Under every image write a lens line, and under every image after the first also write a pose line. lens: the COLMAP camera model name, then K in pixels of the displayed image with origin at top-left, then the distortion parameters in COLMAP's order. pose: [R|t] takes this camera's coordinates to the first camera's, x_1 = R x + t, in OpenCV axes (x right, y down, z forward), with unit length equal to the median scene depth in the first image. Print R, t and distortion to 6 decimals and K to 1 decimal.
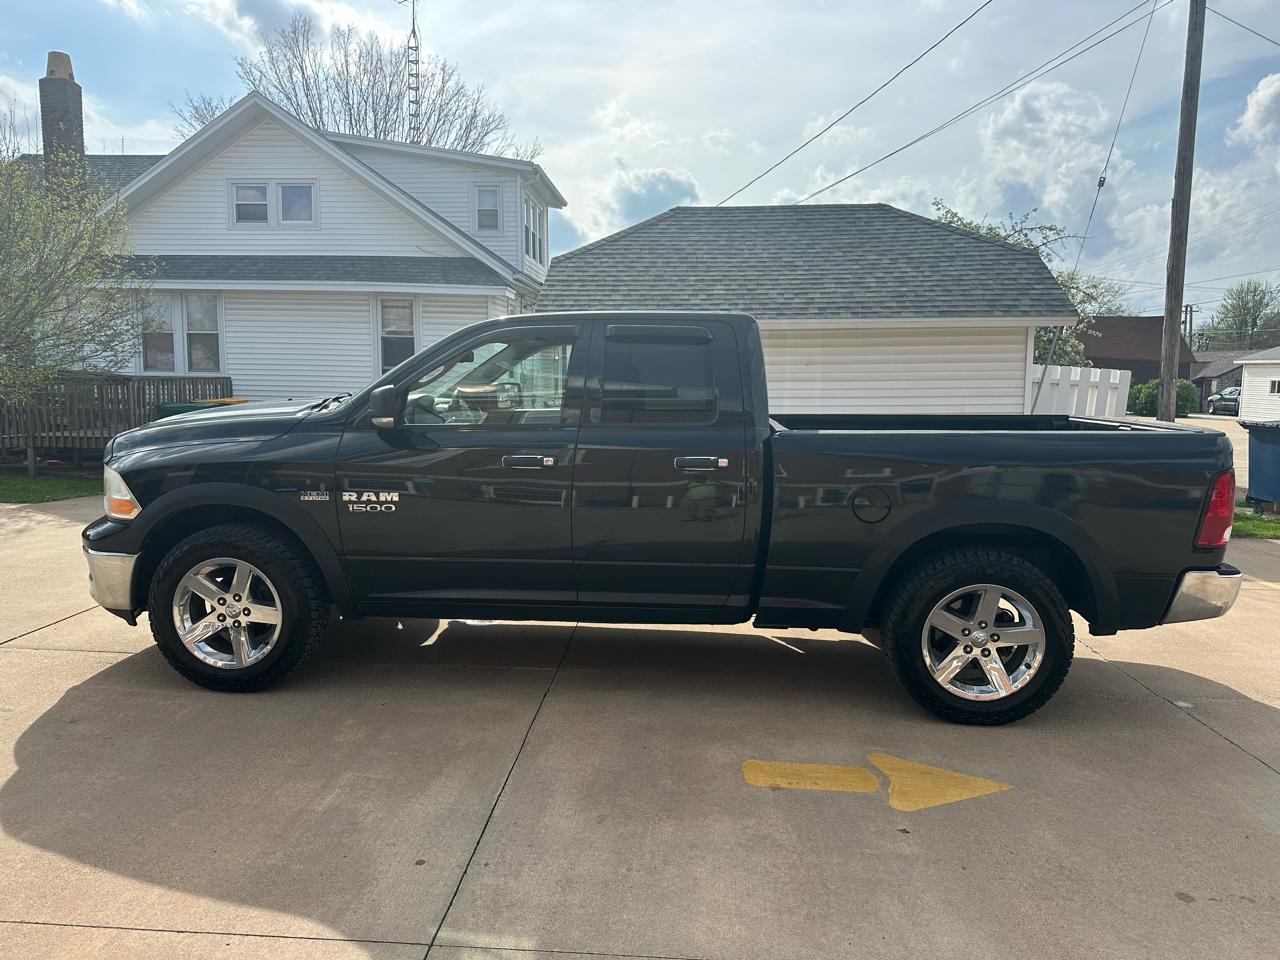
lens RADIAL K [[898.1, 0, 634.0], [0, 898.1, 478.8], [0, 0, 1]] dist [0.035955, -0.050089]
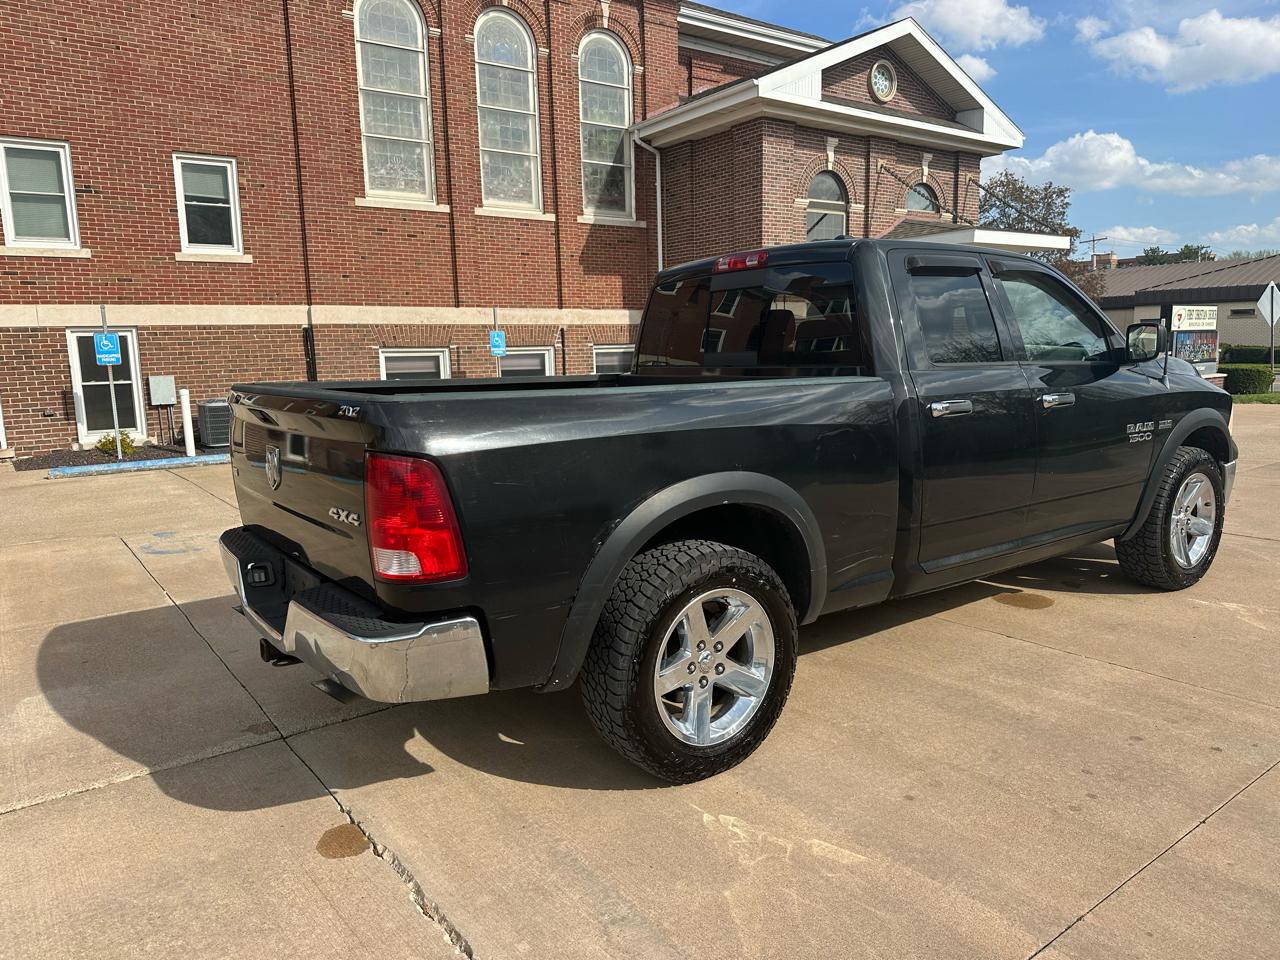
lens RADIAL K [[898.1, 0, 646.9], [0, 898.1, 491.3], [0, 0, 1]] dist [0.035955, -0.050089]
pose [[-0.761112, 0.107875, -0.639587, 0.902810], [-0.062352, 0.969337, 0.237691, -0.182585], [0.645616, 0.220789, -0.731048, 1.900085]]
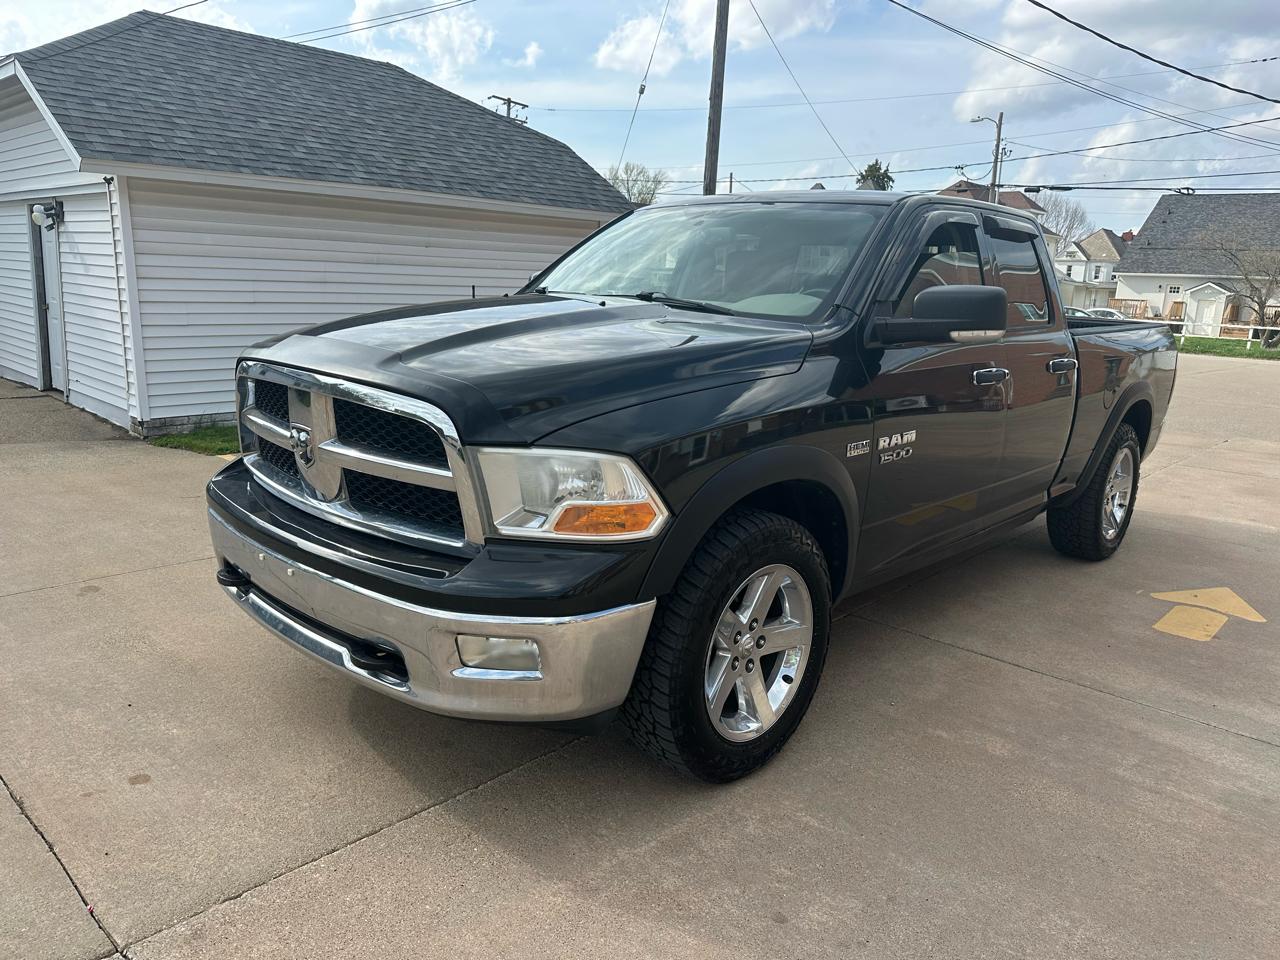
lens RADIAL K [[898.1, 0, 640.5], [0, 898.1, 478.0], [0, 0, 1]] dist [0.035955, -0.050089]
pose [[0.630060, -0.153909, 0.761142, -0.984268], [0.054843, 0.986534, 0.154086, -0.073297], [-0.774608, -0.055340, 0.630016, 0.699053]]
